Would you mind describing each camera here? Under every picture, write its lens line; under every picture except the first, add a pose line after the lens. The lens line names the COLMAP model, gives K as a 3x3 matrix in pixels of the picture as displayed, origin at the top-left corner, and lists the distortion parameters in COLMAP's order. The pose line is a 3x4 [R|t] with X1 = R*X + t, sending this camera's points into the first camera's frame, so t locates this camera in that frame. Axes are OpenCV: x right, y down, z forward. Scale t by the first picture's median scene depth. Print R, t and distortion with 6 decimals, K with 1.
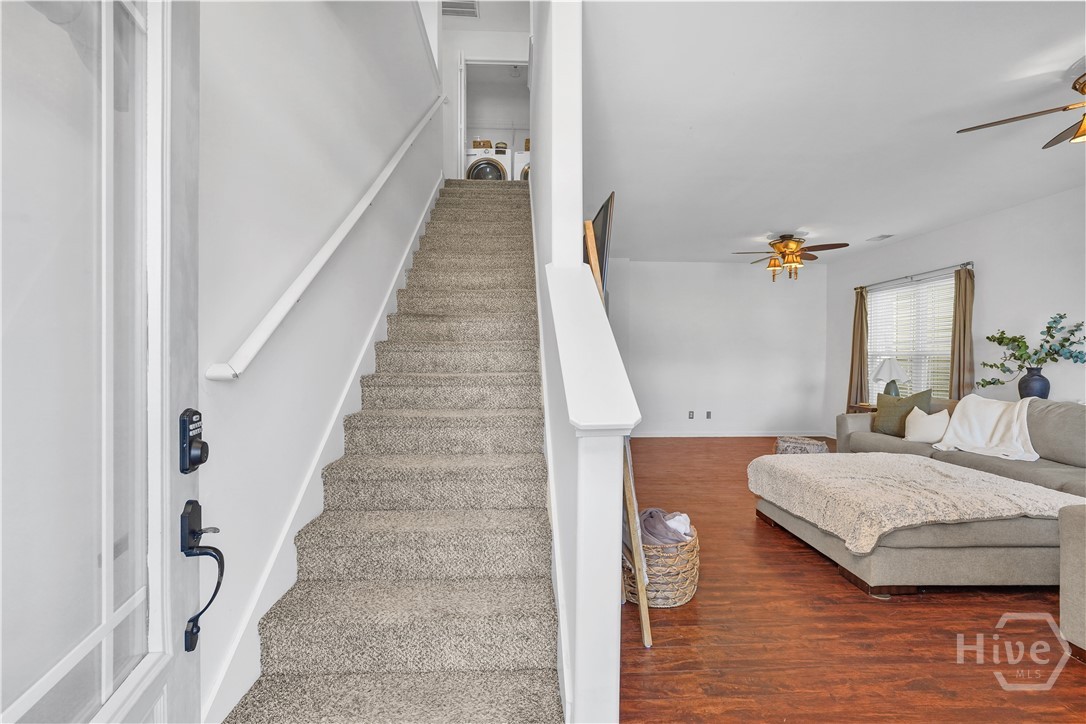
lens RADIAL K [[490.4, 0, 540.1], [0, 490.4, 361.7], [0, 0, 1]] dist [-0.003806, 0.003869]
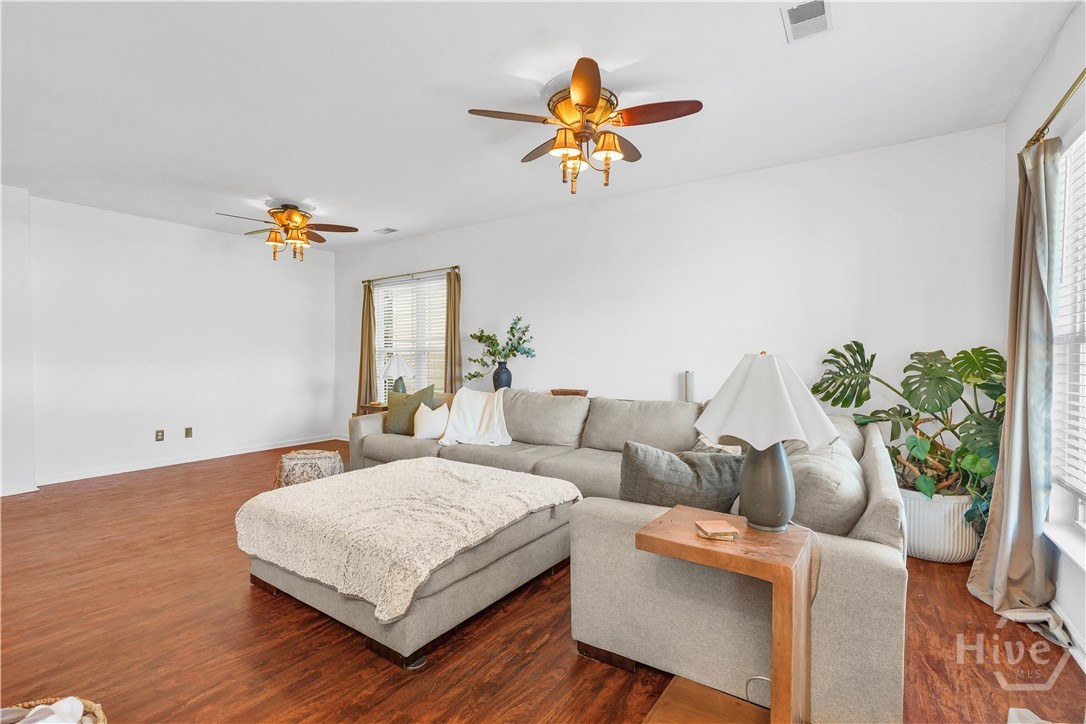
lens RADIAL K [[510.6, 0, 546.4], [0, 510.6, 362.1], [0, 0, 1]] dist [-0.014309, 0.002855]
pose [[0.600531, -0.016103, 0.799440, 0.099549], [0.010593, 0.999870, 0.012183, -0.001432], [-0.799532, 0.001152, 0.600623, 0.189367]]
